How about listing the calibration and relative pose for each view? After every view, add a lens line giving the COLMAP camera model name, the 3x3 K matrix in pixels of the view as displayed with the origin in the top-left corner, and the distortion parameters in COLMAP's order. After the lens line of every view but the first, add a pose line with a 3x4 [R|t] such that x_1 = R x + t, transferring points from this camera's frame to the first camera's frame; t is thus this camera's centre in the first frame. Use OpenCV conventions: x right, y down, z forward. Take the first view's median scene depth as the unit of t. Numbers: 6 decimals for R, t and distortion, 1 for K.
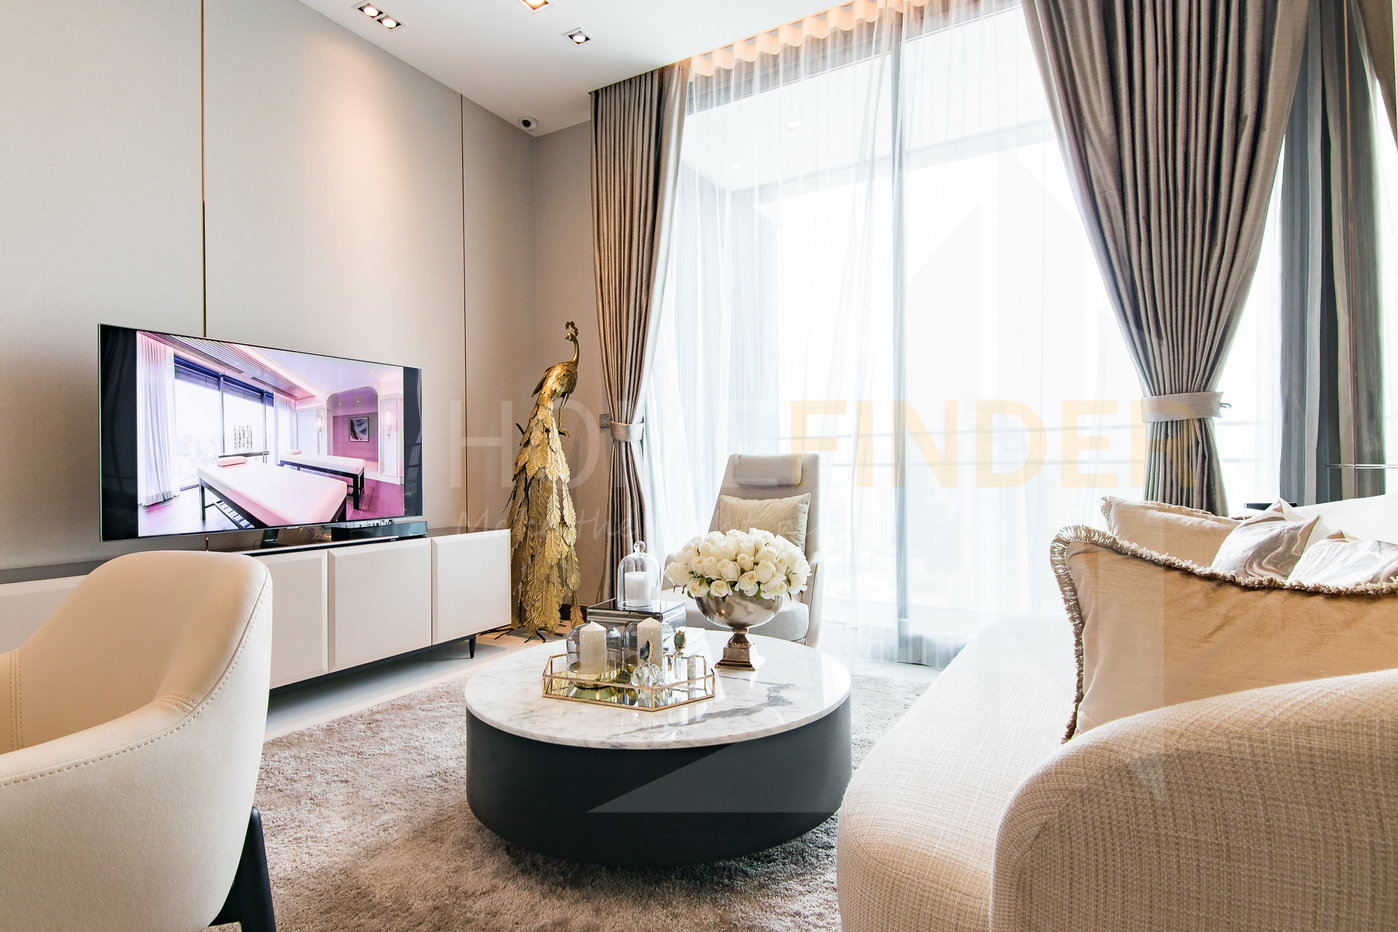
lens RADIAL K [[704.9, 0, 692.8], [0, 704.9, 468.5], [0, 0, 1]] dist [0.021706, -0.015422]
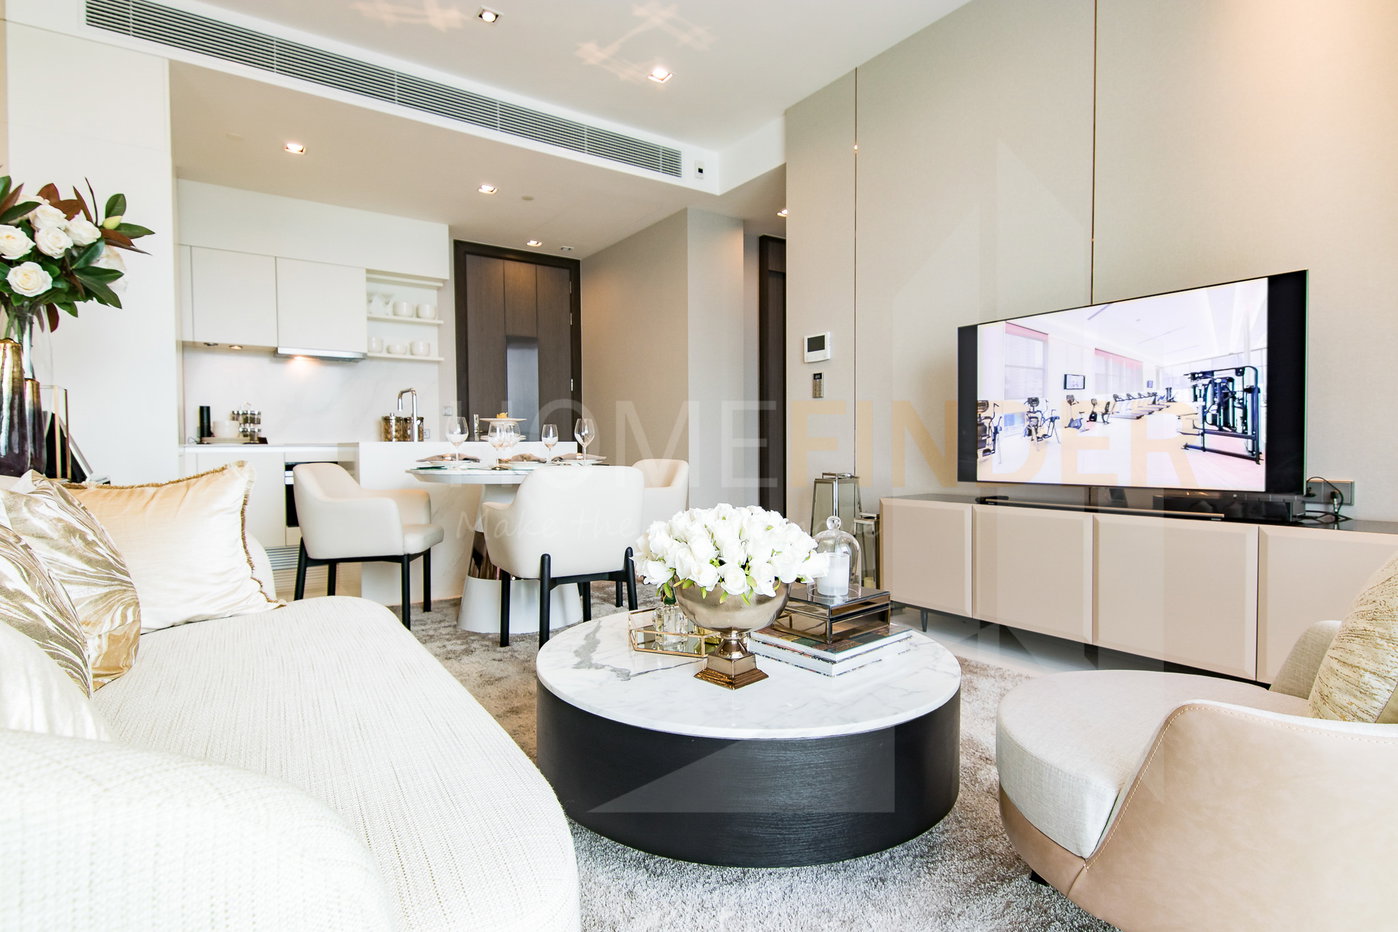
lens RADIAL K [[704.9, 0, 687.8], [0, 704.9, 459.8], [0, 0, 1]] dist [0.021706, -0.015422]
pose [[-0.433067, 0.026913, -0.900960, 0.410278], [0.009682, 0.999635, 0.025206, 0.011220], [0.901310, 0.002193, -0.433170, 0.682588]]
